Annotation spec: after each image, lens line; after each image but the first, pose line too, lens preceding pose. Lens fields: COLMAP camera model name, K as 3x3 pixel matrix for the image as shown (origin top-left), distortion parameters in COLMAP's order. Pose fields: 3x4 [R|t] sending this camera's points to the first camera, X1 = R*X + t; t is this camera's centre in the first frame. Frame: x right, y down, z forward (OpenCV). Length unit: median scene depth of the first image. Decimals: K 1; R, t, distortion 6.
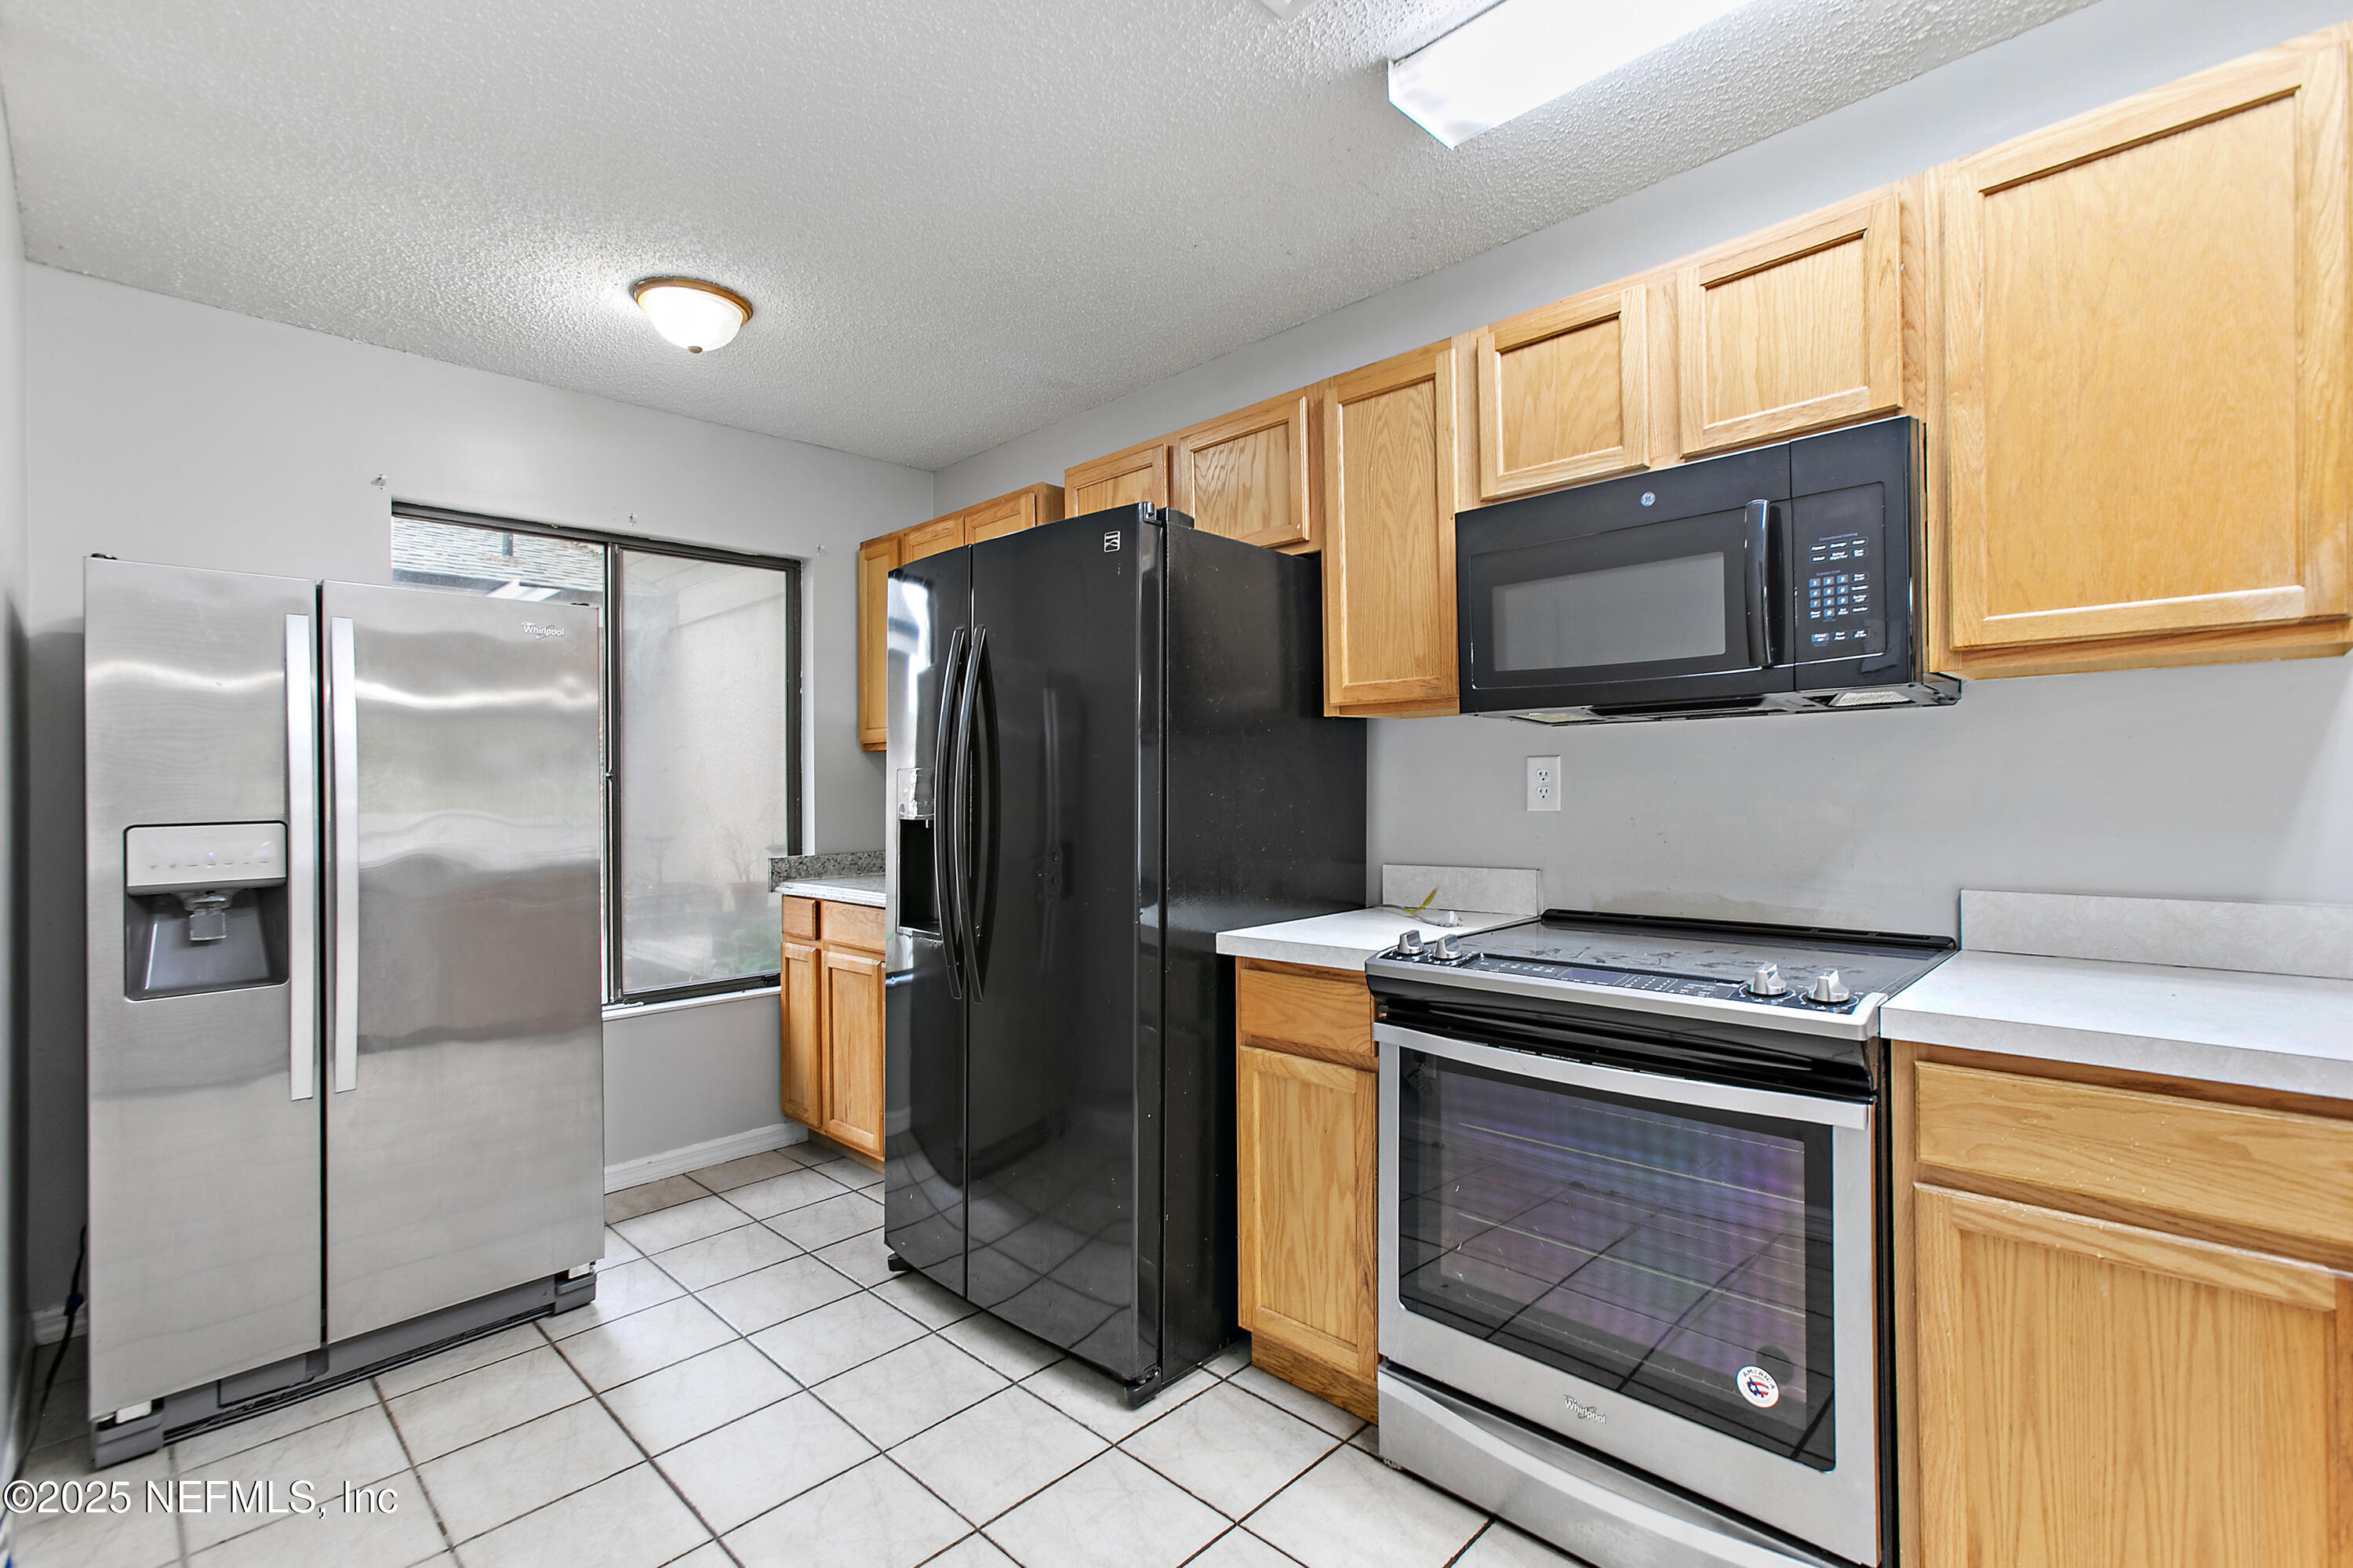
lens RADIAL K [[1073.6, 0, 1180.0], [0, 1073.6, 778.0], [0, 0, 1]] dist [-0.003176, 0.000528]
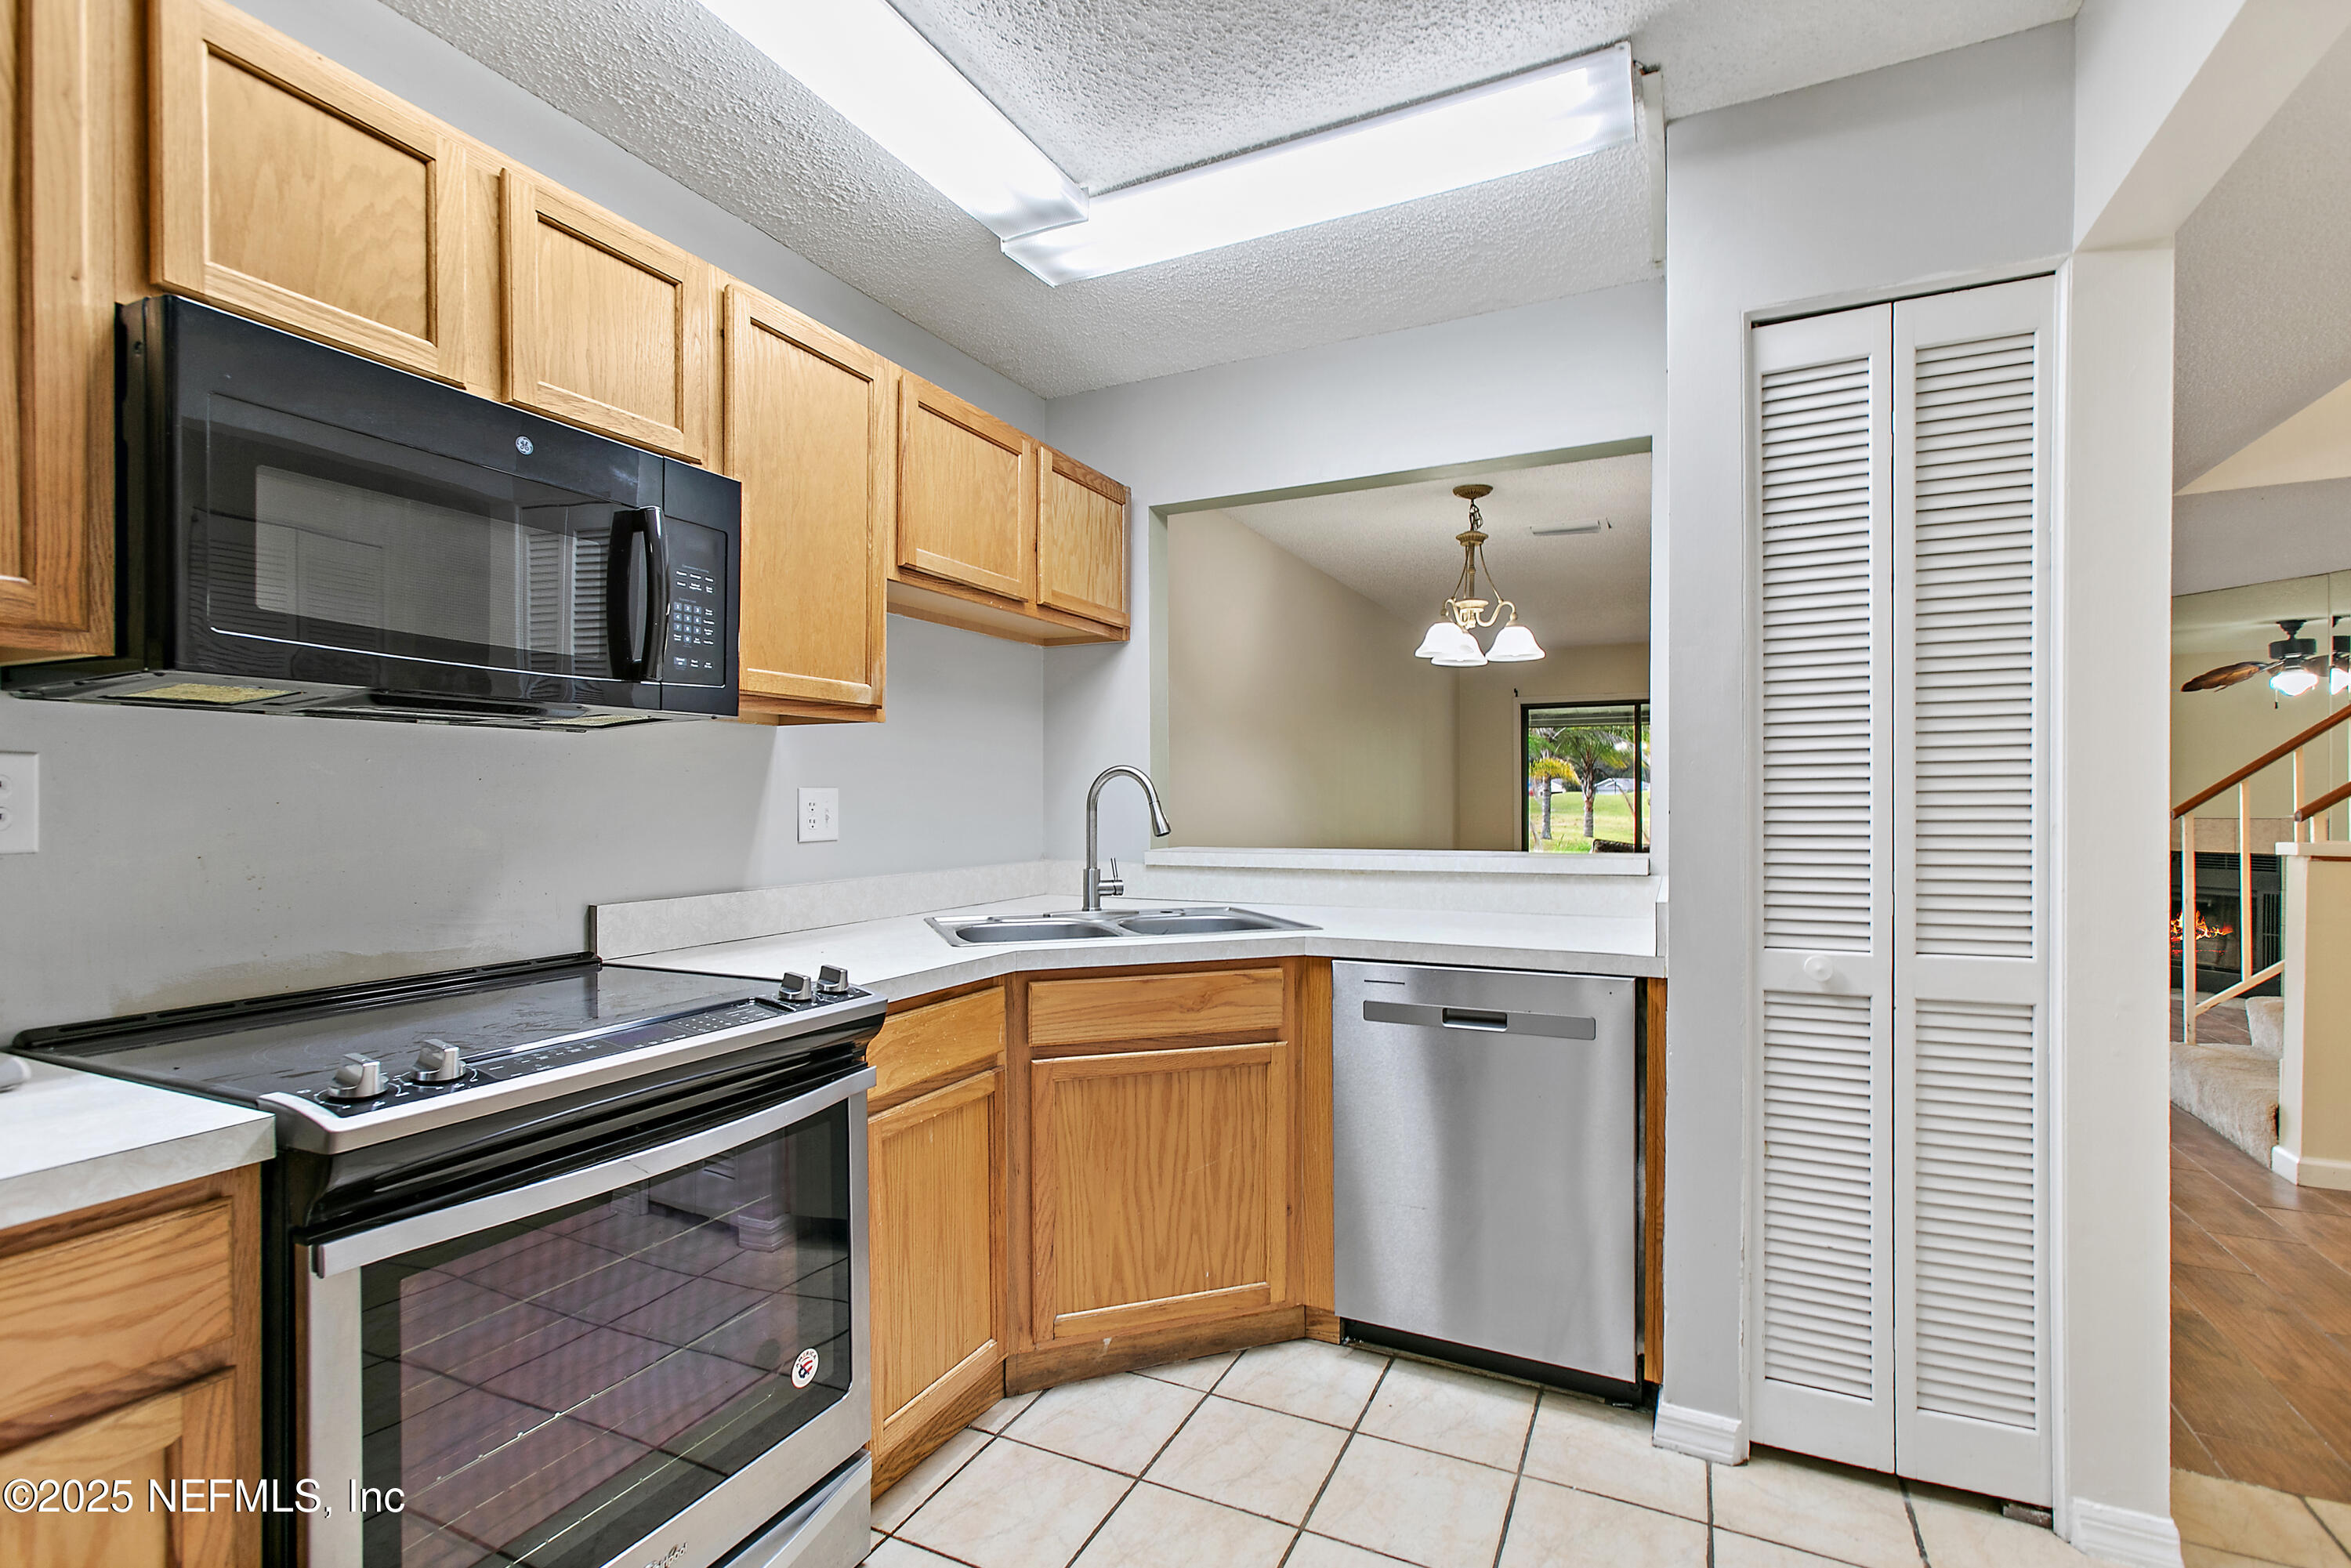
lens RADIAL K [[1072.6, 0, 1192.2], [0, 1072.6, 813.7], [0, 0, 1]] dist [-0.003176, 0.000528]
pose [[-0.334369, 0.004576, 0.942431, -0.534458], [-0.000108, 0.999988, -0.004894, 0.019764], [-0.942442, -0.001738, -0.334365, 0.890139]]
